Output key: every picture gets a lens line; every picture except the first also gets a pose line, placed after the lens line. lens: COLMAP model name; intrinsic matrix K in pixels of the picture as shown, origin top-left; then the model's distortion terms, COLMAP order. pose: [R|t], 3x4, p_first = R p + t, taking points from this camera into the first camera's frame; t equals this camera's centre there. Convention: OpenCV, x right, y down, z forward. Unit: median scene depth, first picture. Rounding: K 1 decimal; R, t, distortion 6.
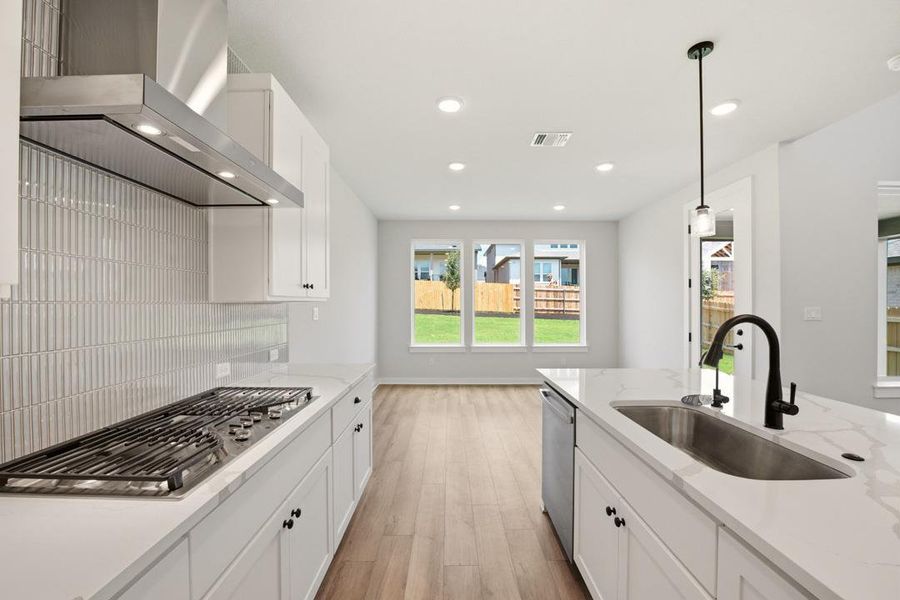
lens RADIAL K [[362.9, 0, 450.0], [0, 362.9, 304.8], [0, 0, 1]] dist [-0.023657, 0.000530]
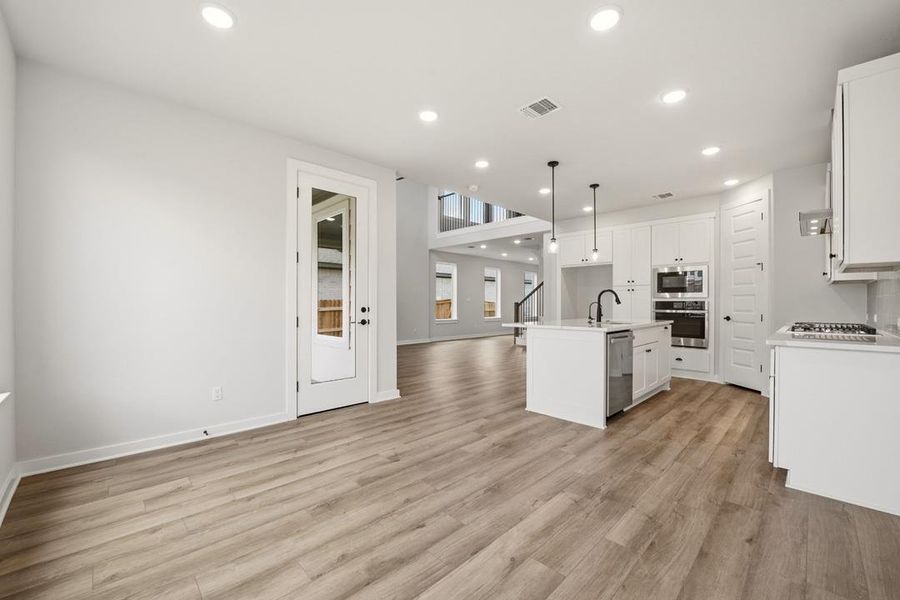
lens RADIAL K [[362.9, 0, 450.0], [0, 362.9, 304.8], [0, 0, 1]] dist [-0.023657, 0.000530]
pose [[-0.699250, -0.002084, 0.714874, -0.126779], [0.001838, 0.999987, 0.004713, 0.032035], [-0.714875, 0.004610, -0.699237, 0.935972]]
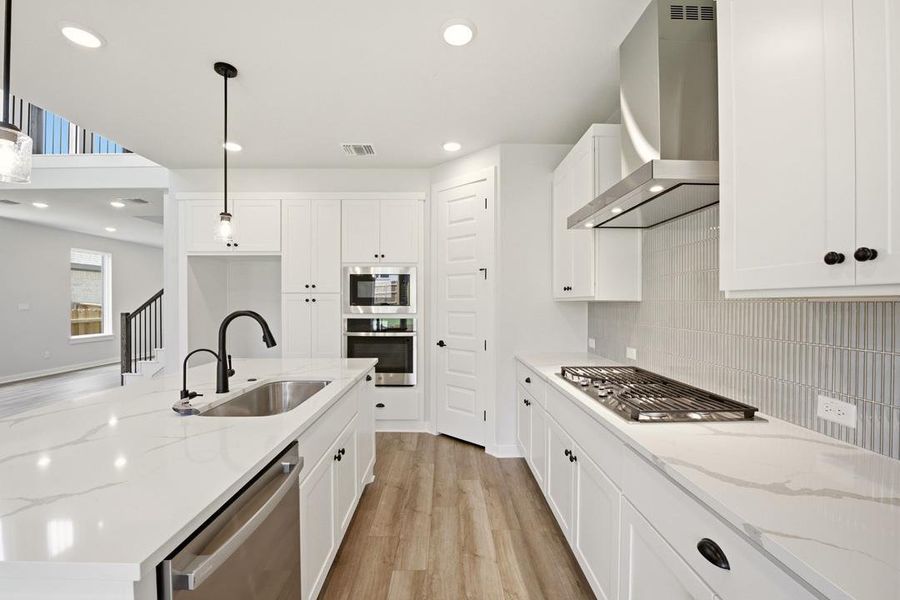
lens RADIAL K [[362.9, 0, 450.0], [0, 362.9, 304.8], [0, 0, 1]] dist [-0.023657, 0.000530]
pose [[-0.999929, -0.000475, -0.011869, 0.008364], [-0.000608, 0.999937, 0.011191, -0.002381], [0.011863, 0.011197, -0.999867, 0.494961]]
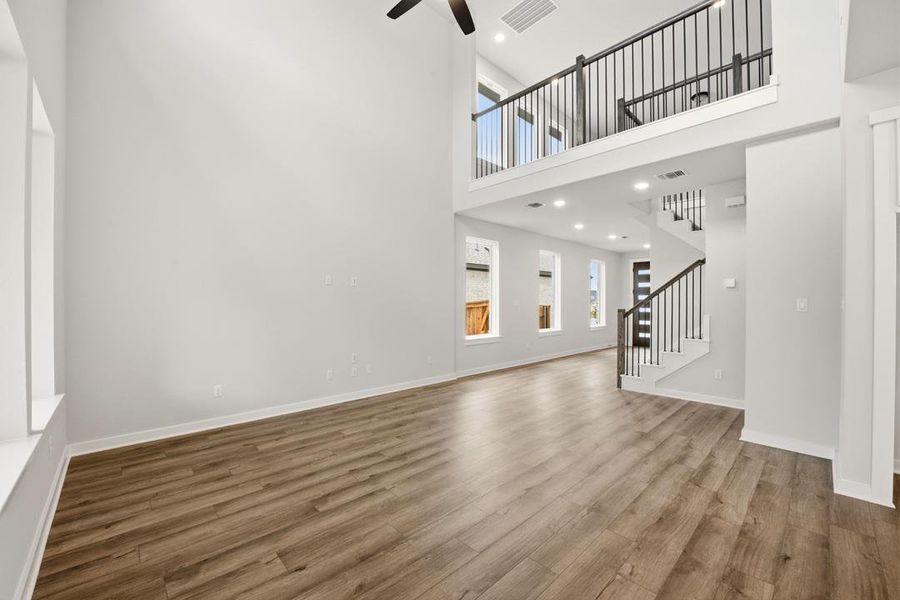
lens RADIAL K [[361.3, 0, 451.4], [0, 361.3, 301.5], [0, 0, 1]] dist [-0.026157, 0.000957]
pose [[-0.687652, 0.000255, 0.726040, 0.507309], [0.001304, 0.999999, 0.000884, 0.010590], [-0.726039, 0.001554, -0.687652, 0.448563]]
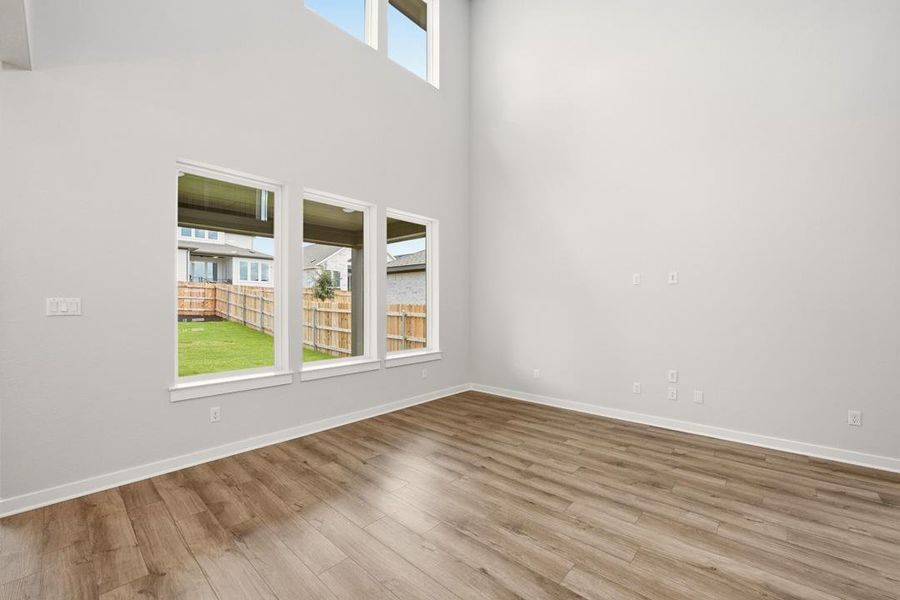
lens RADIAL K [[362.9, 0, 450.0], [0, 362.9, 304.8], [0, 0, 1]] dist [-0.023657, 0.000530]
pose [[0.670296, -0.001712, 0.742092, 0.513275], [0.001754, 0.999998, 0.000723, 0.011356], [-0.742092, 0.000817, 0.670298, -0.062242]]
